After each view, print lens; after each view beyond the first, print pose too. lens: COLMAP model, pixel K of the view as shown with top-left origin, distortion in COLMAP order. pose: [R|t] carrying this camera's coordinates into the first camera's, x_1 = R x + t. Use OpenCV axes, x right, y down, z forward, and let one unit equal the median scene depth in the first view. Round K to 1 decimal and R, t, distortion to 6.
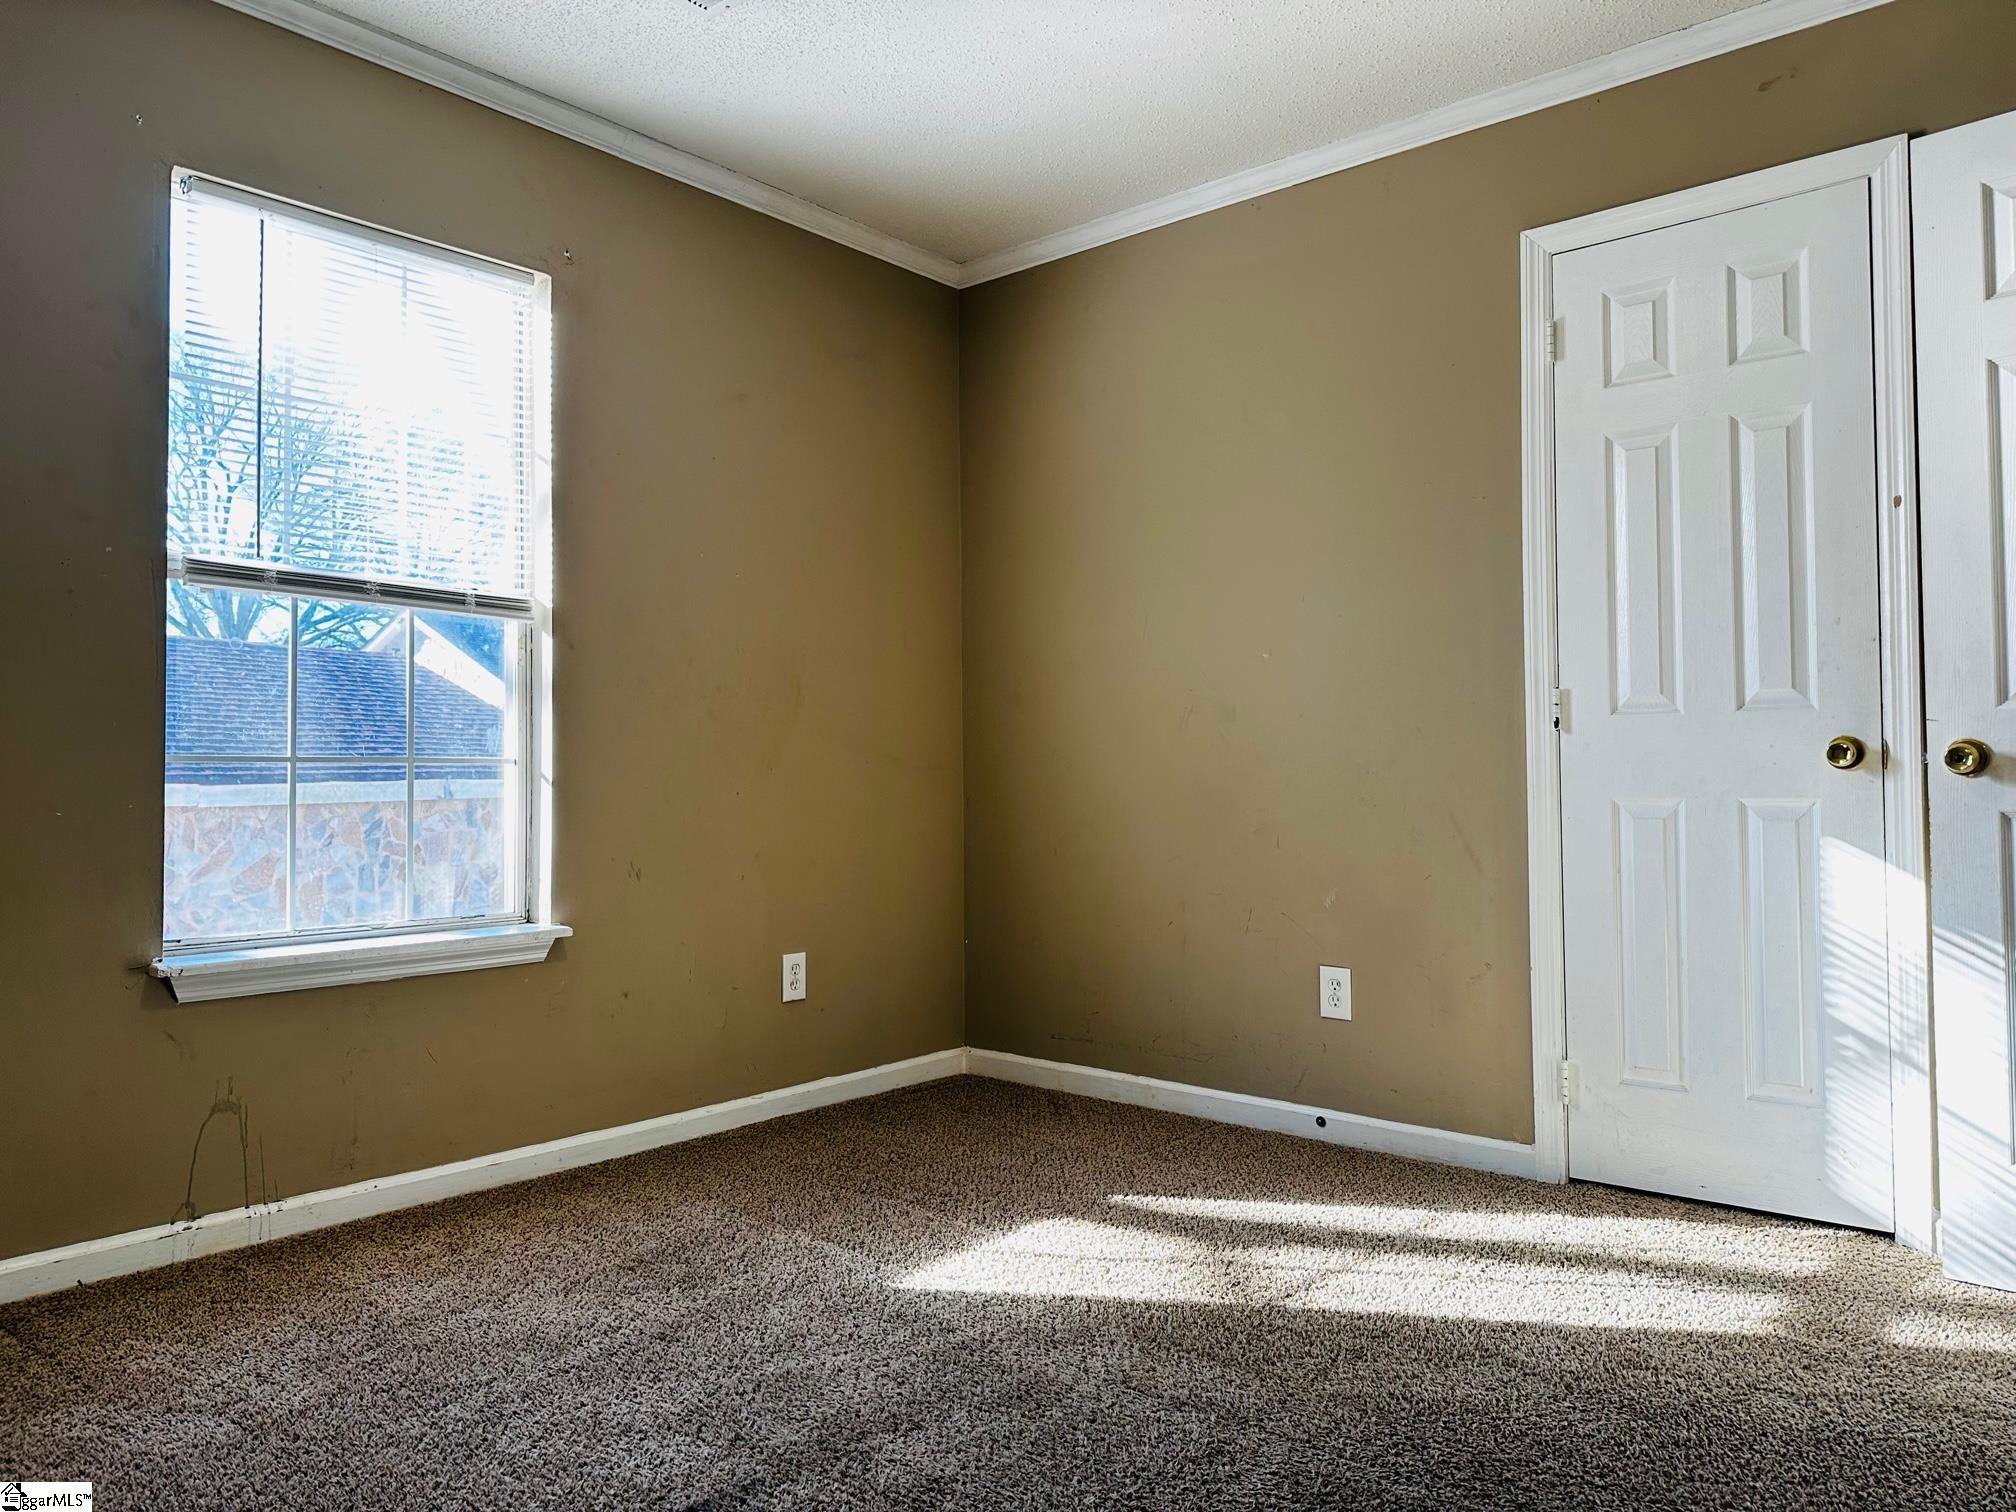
lens RADIAL K [[1382.8, 0, 1001.5], [0, 1382.8, 755.4], [0, 0, 1]] dist [0.058224, -0.074847]
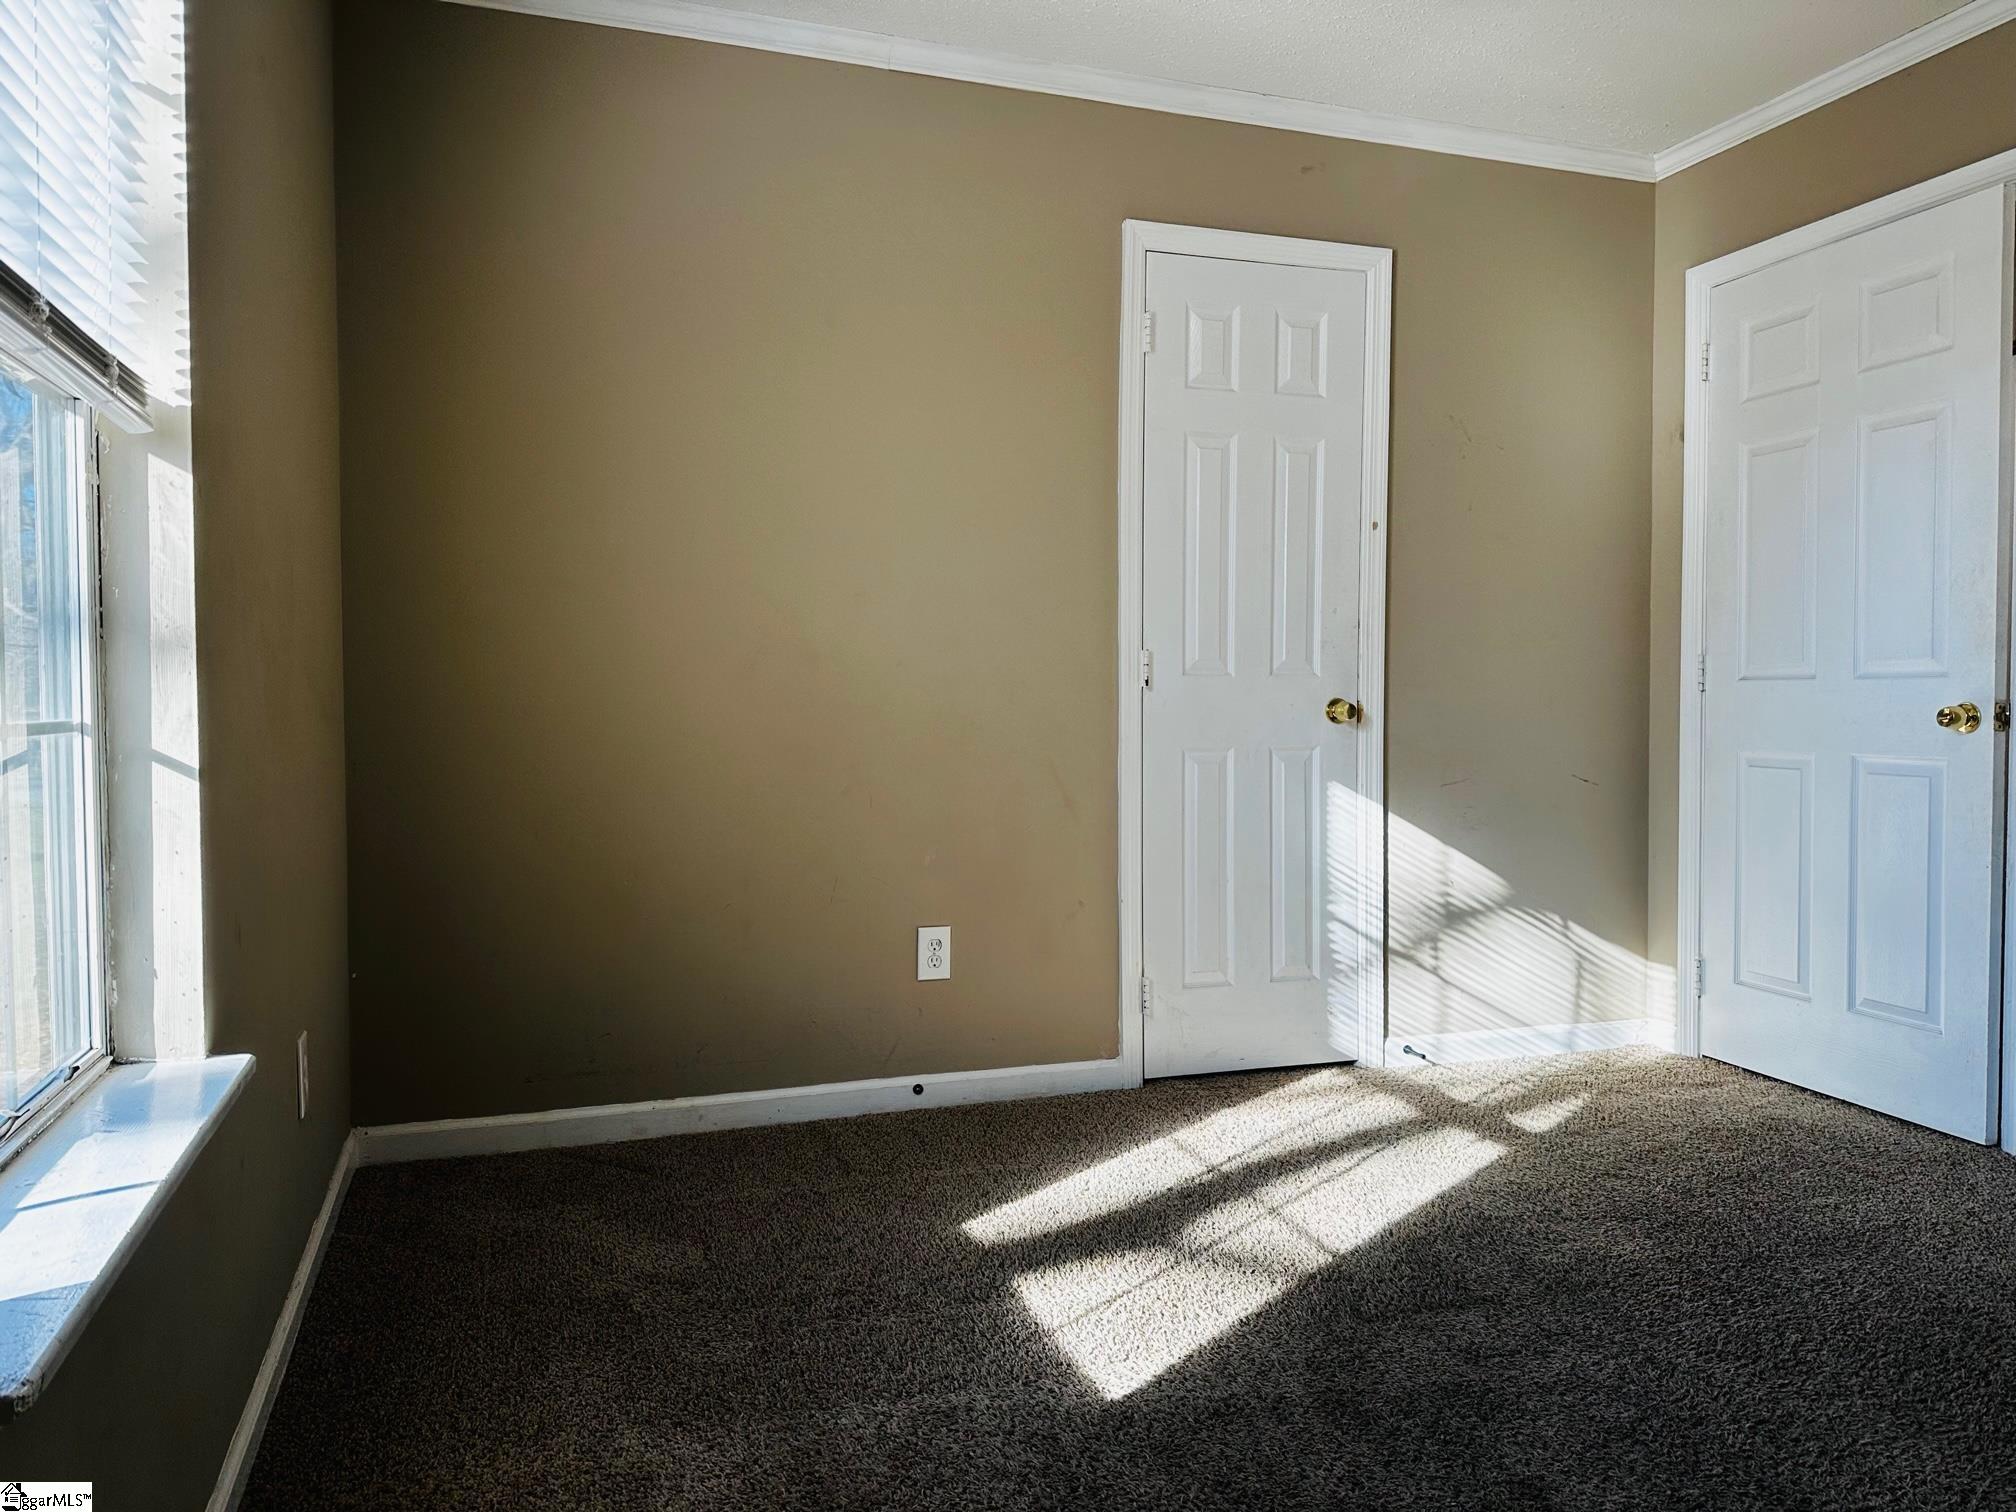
lens RADIAL K [[1382.8, 0, 1004.2], [0, 1382.8, 749.5], [0, 0, 1]] dist [0.058224, -0.074847]
pose [[0.524019, -0.028068, 0.851244, -0.600595], [-0.020707, 0.998742, 0.045679, -0.016494], [-0.851455, -0.041563, 0.522778, 0.508402]]
